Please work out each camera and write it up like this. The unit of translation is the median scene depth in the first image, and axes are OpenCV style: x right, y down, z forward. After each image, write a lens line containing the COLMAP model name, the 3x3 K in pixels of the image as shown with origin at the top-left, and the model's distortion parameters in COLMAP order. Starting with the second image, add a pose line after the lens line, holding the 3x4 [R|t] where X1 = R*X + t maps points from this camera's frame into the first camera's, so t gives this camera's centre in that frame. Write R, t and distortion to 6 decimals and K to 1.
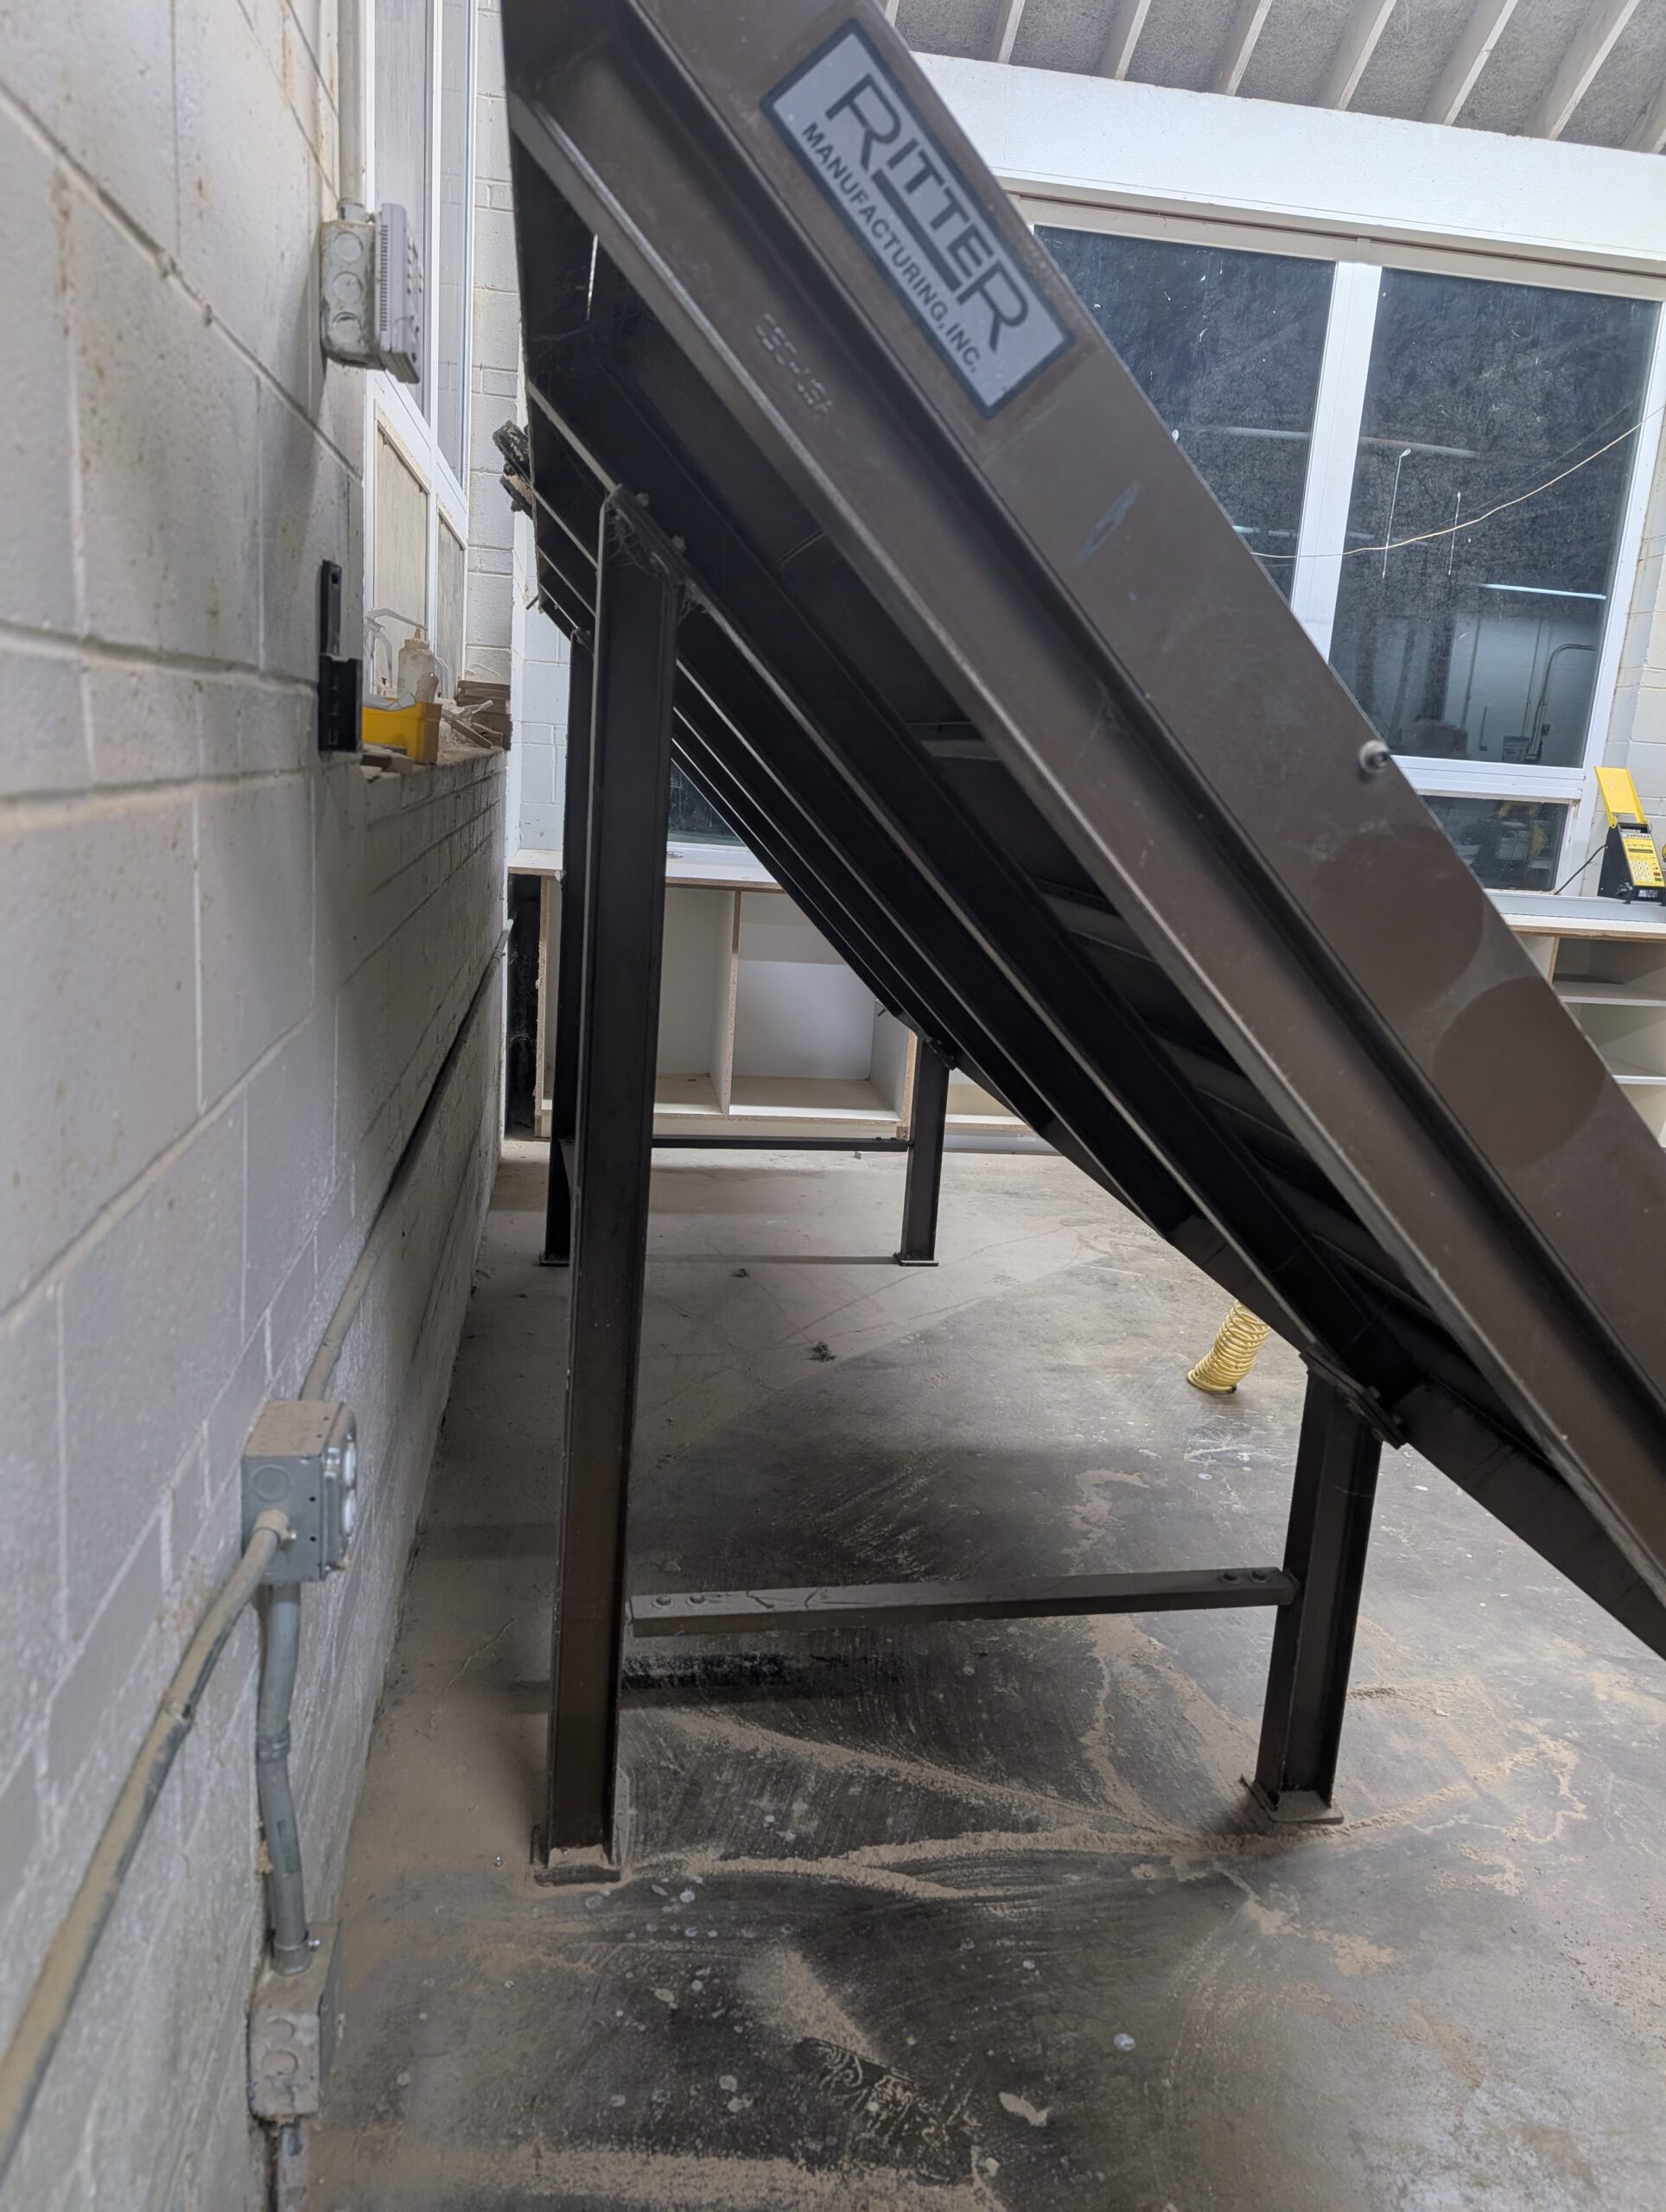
lens RADIAL K [[1574.6, 0, 826.1], [0, 1574.6, 1111.8], [0, 0, 1]] dist [0.017673, -0.026052]
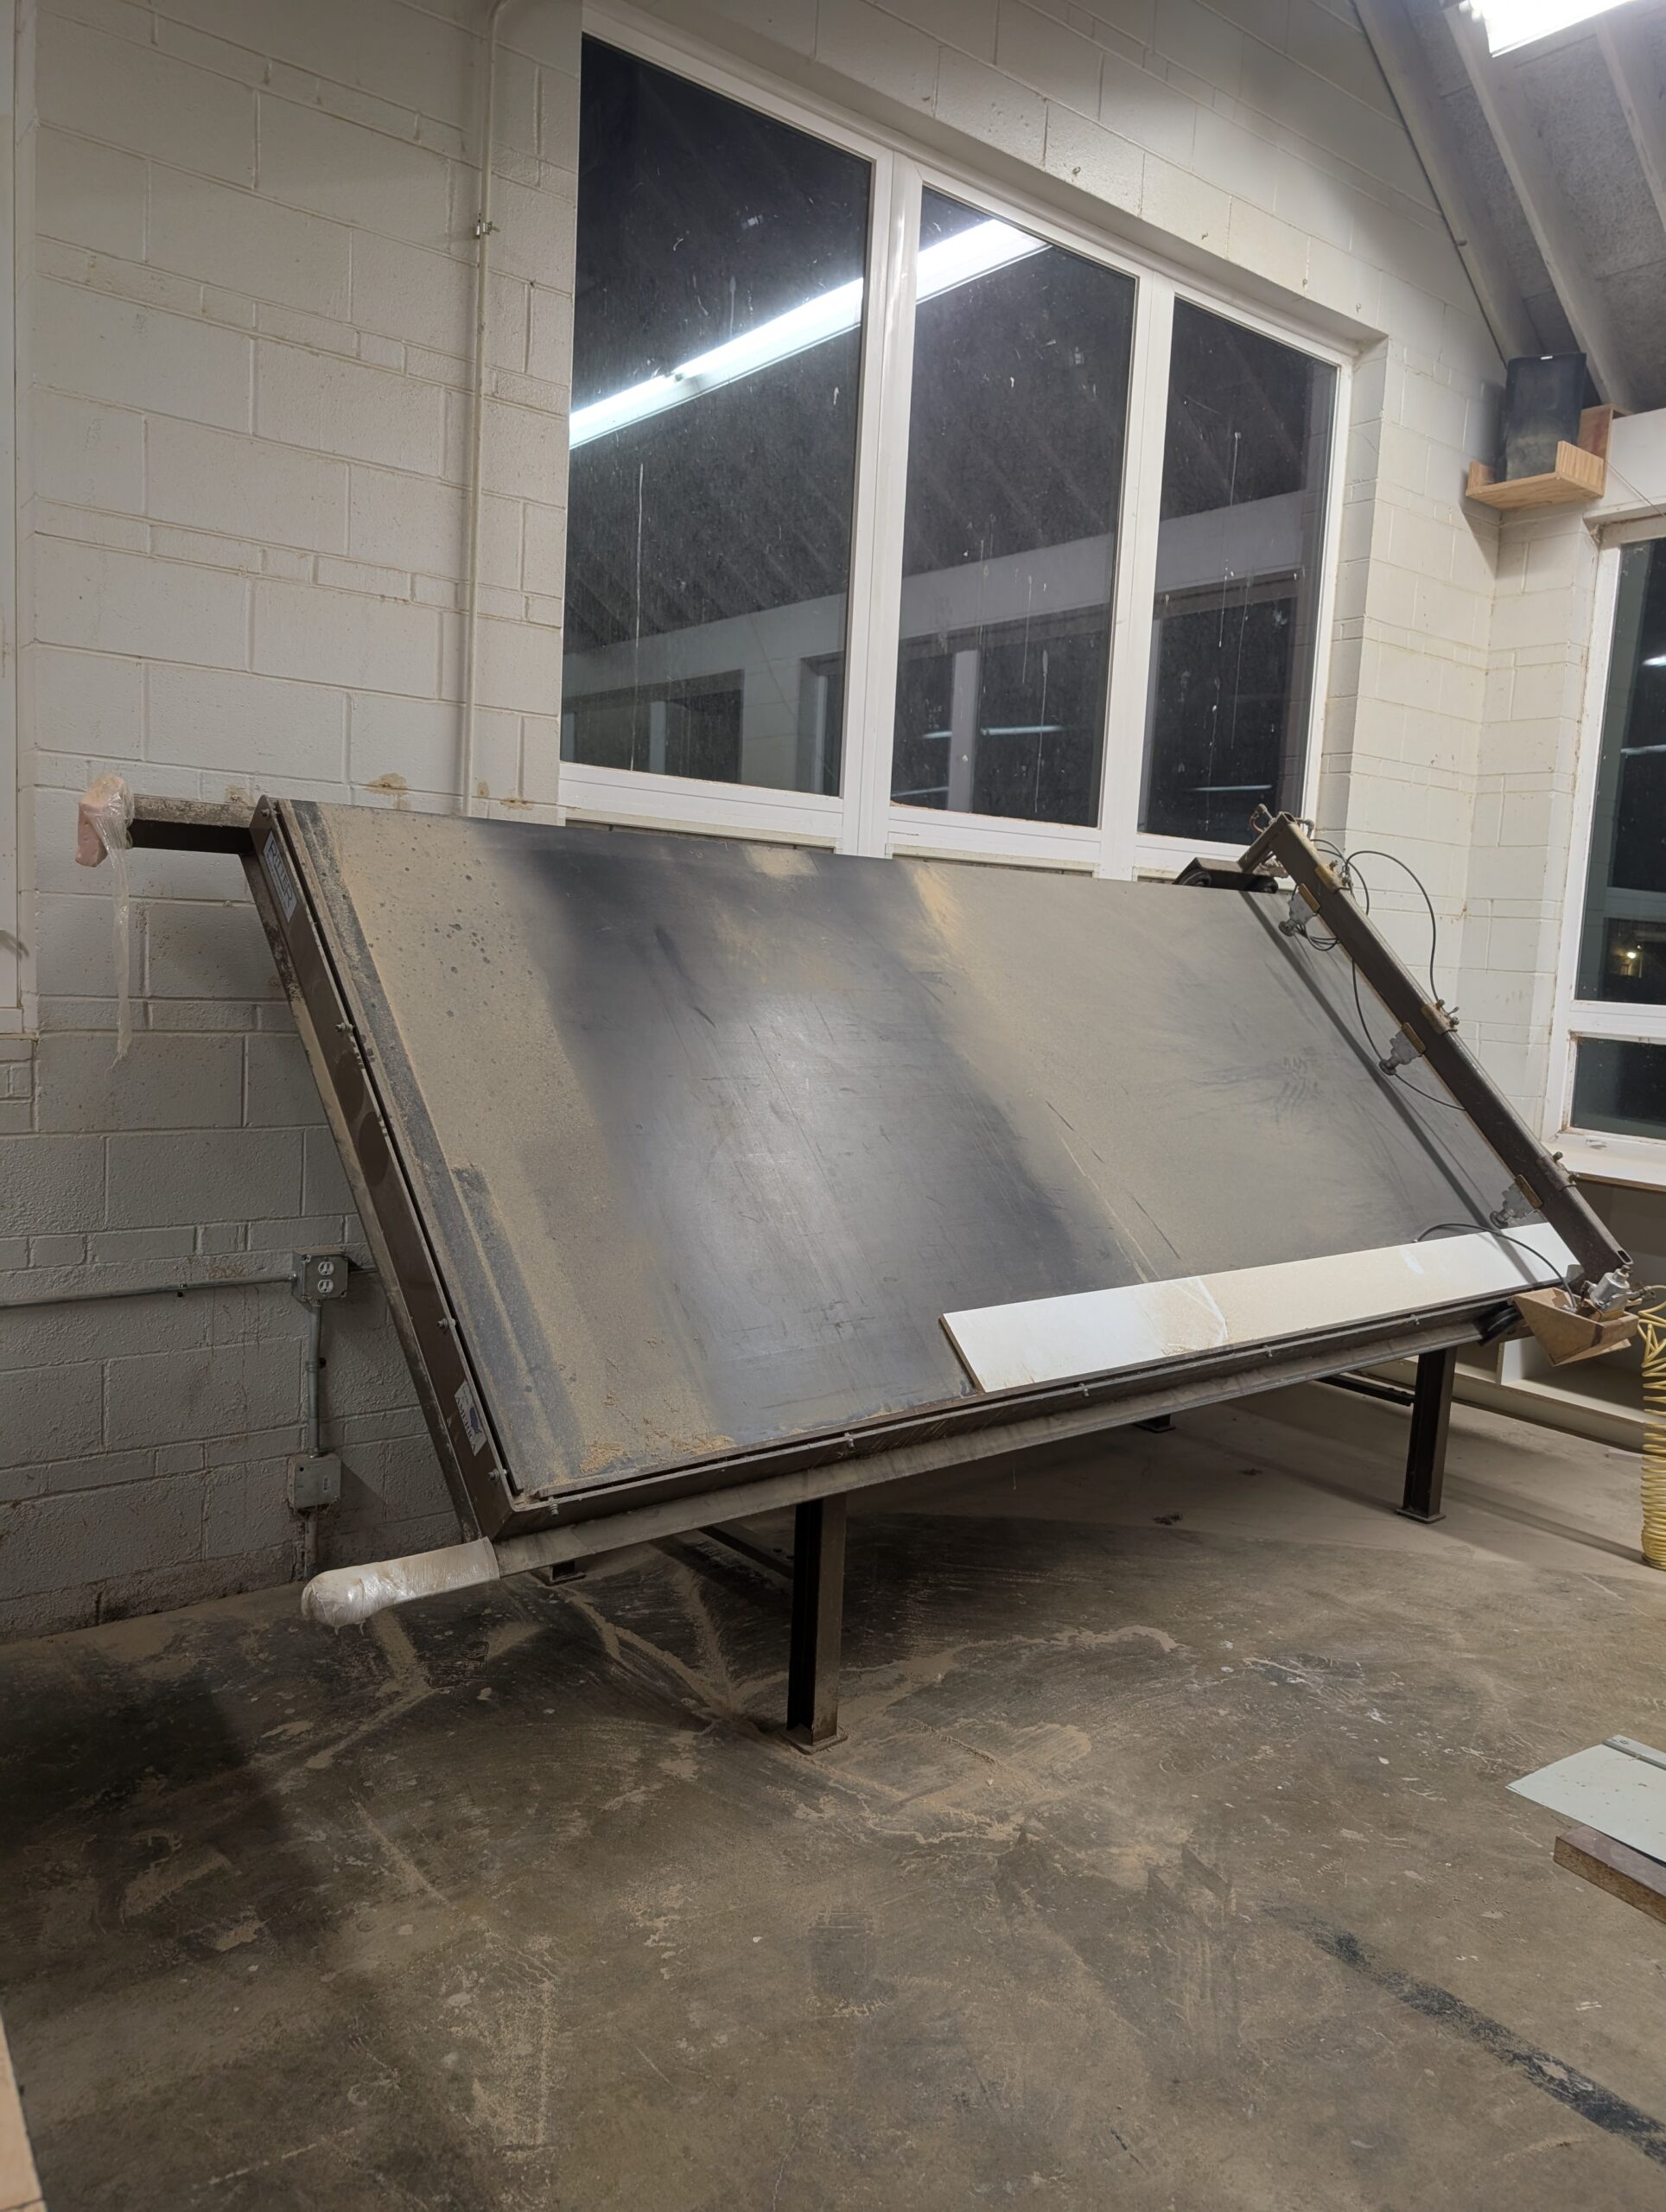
lens RADIAL K [[1574.6, 0, 826.1], [0, 1574.6, 1111.8], [0, 0, 1]] dist [0.017673, -0.026052]
pose [[0.491990, 0.050224, -0.869151, 1.435826], [-0.209784, 0.975757, -0.062366, -0.037393], [0.844947, 0.213017, 0.490599, 0.161068]]
